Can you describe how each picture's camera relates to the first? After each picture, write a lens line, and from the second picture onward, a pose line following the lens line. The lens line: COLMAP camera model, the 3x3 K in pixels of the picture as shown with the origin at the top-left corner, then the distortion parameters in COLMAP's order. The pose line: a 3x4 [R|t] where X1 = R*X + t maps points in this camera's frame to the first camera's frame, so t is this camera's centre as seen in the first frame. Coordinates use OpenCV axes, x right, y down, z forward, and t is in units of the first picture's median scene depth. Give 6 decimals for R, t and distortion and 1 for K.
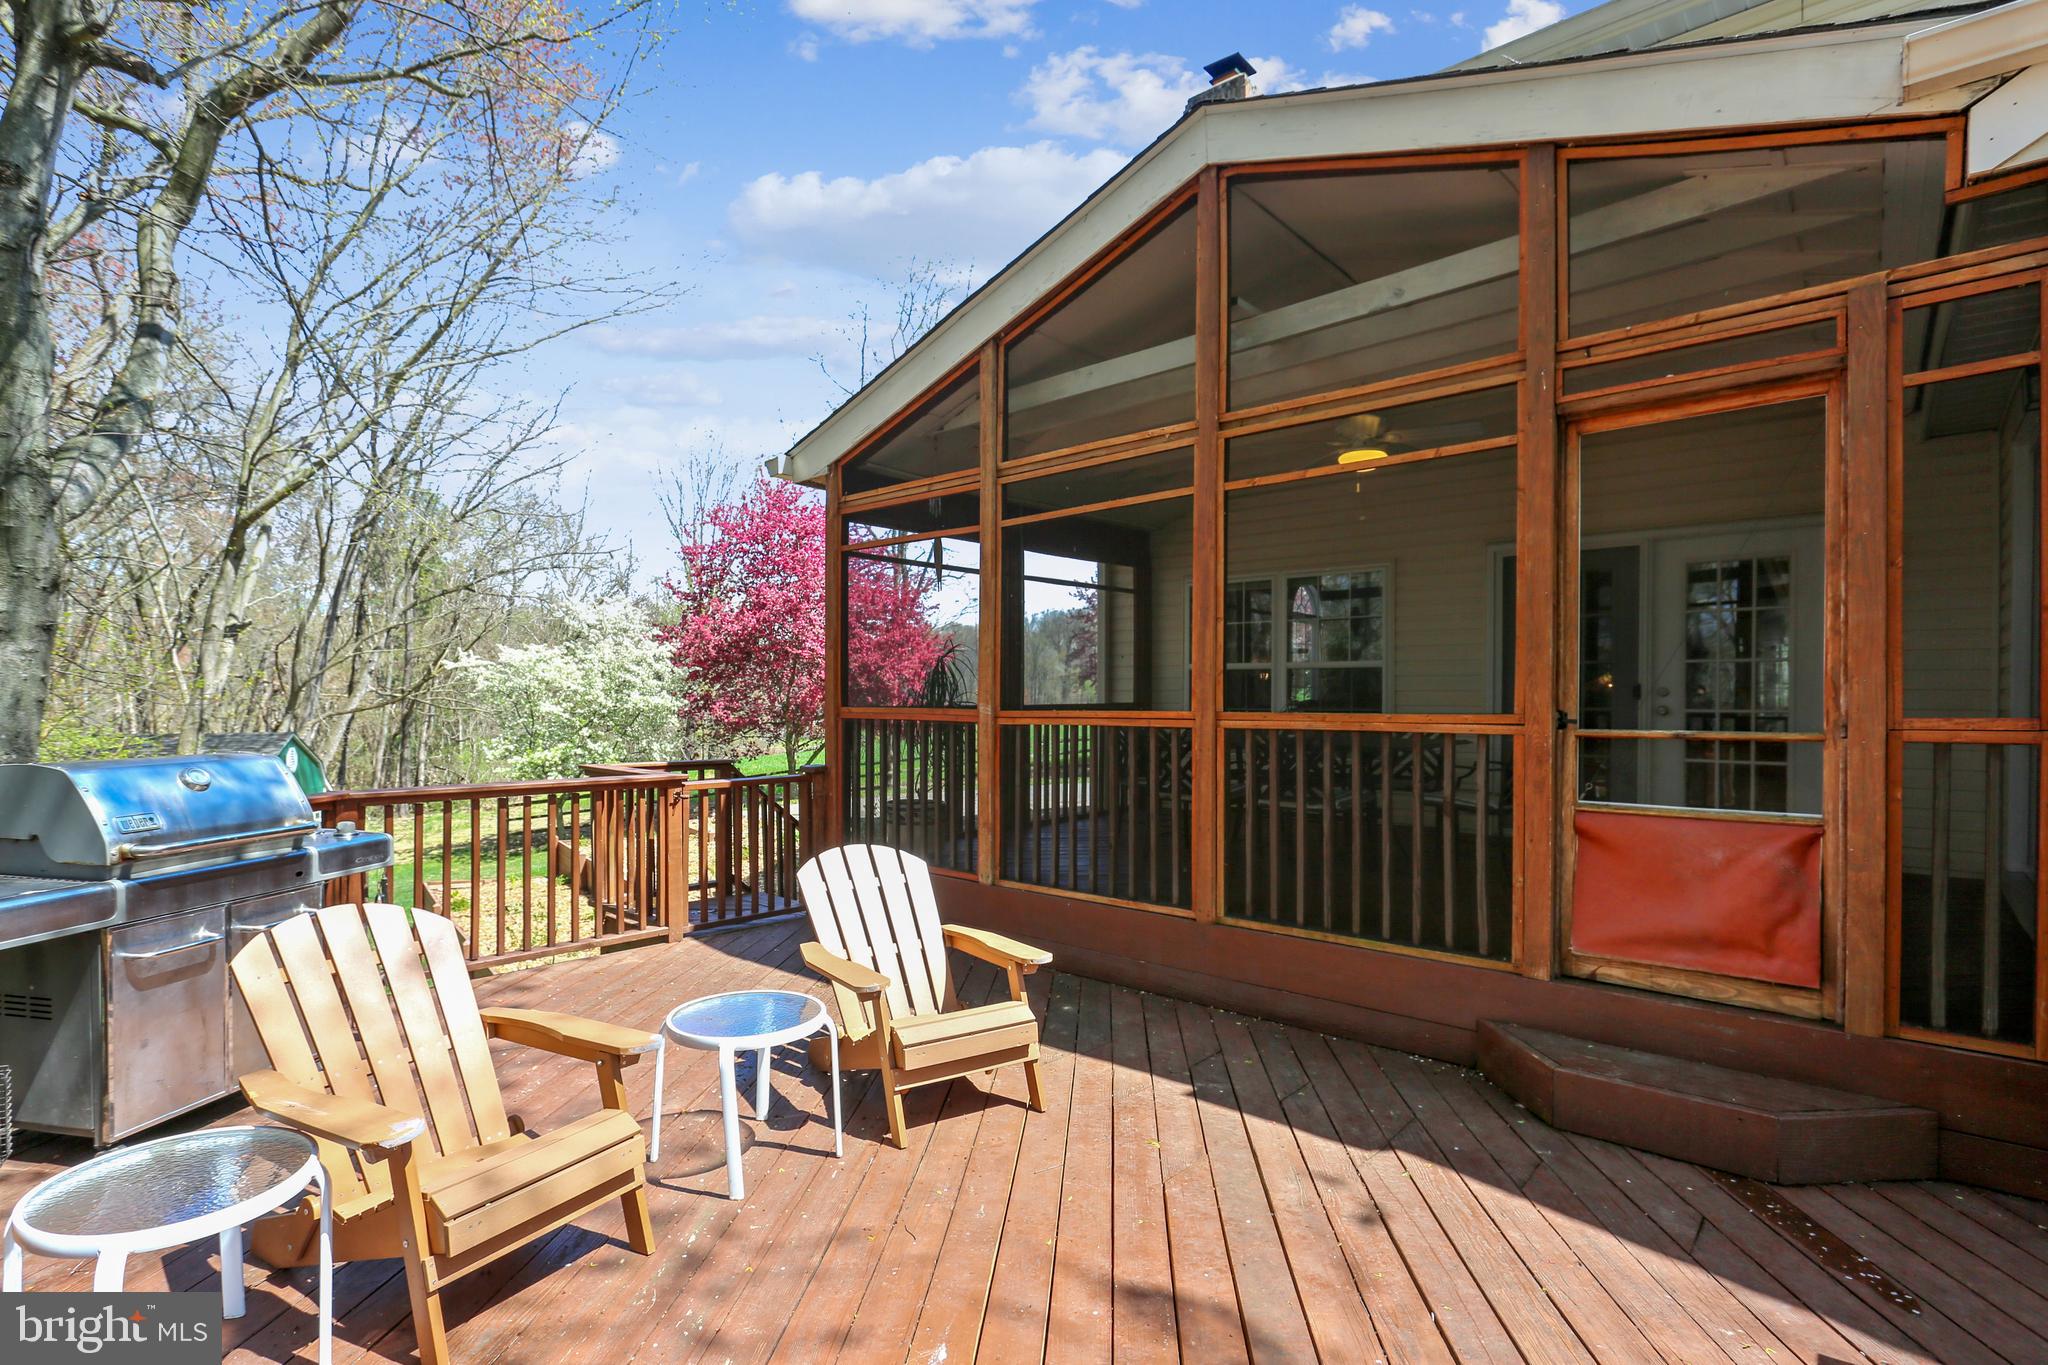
lens RADIAL K [[980.9, 0, 1000.9], [0, 980.9, 687.1], [0, 0, 1]] dist [-0.005694, -0.000472]
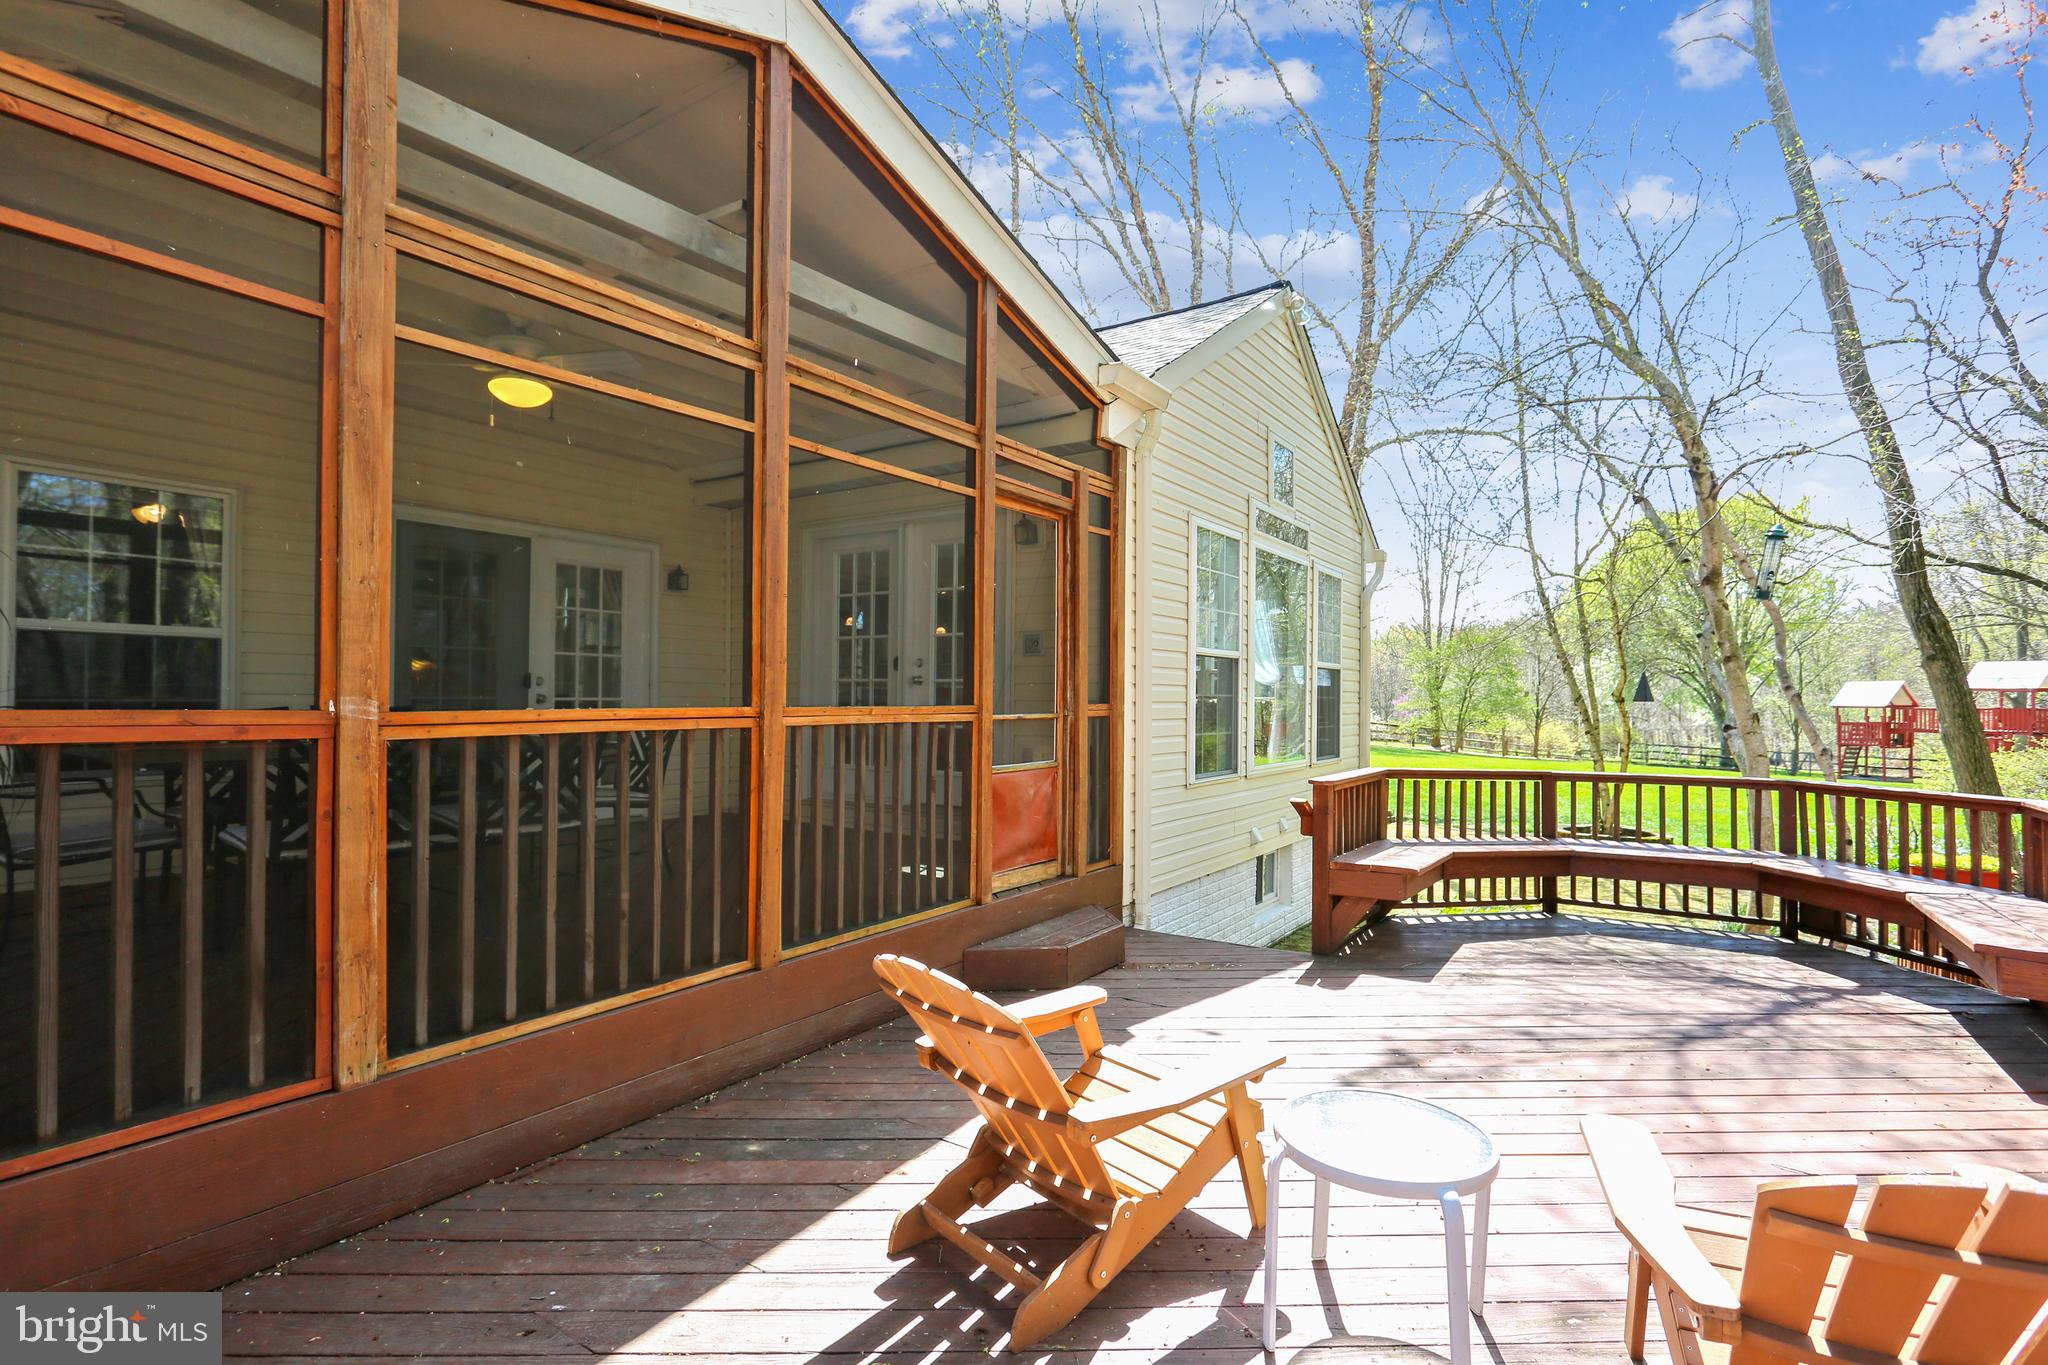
lens RADIAL K [[986.2, 0, 1012.2], [0, 986.2, 676.7], [0, 0, 1]] dist [-0.000816, 0.001180]
pose [[-0.111757, 0.013847, 0.993639, -0.543517], [-0.015254, 0.999761, -0.015648, 0.007362], [-0.993618, -0.016905, -0.111519, 0.768780]]
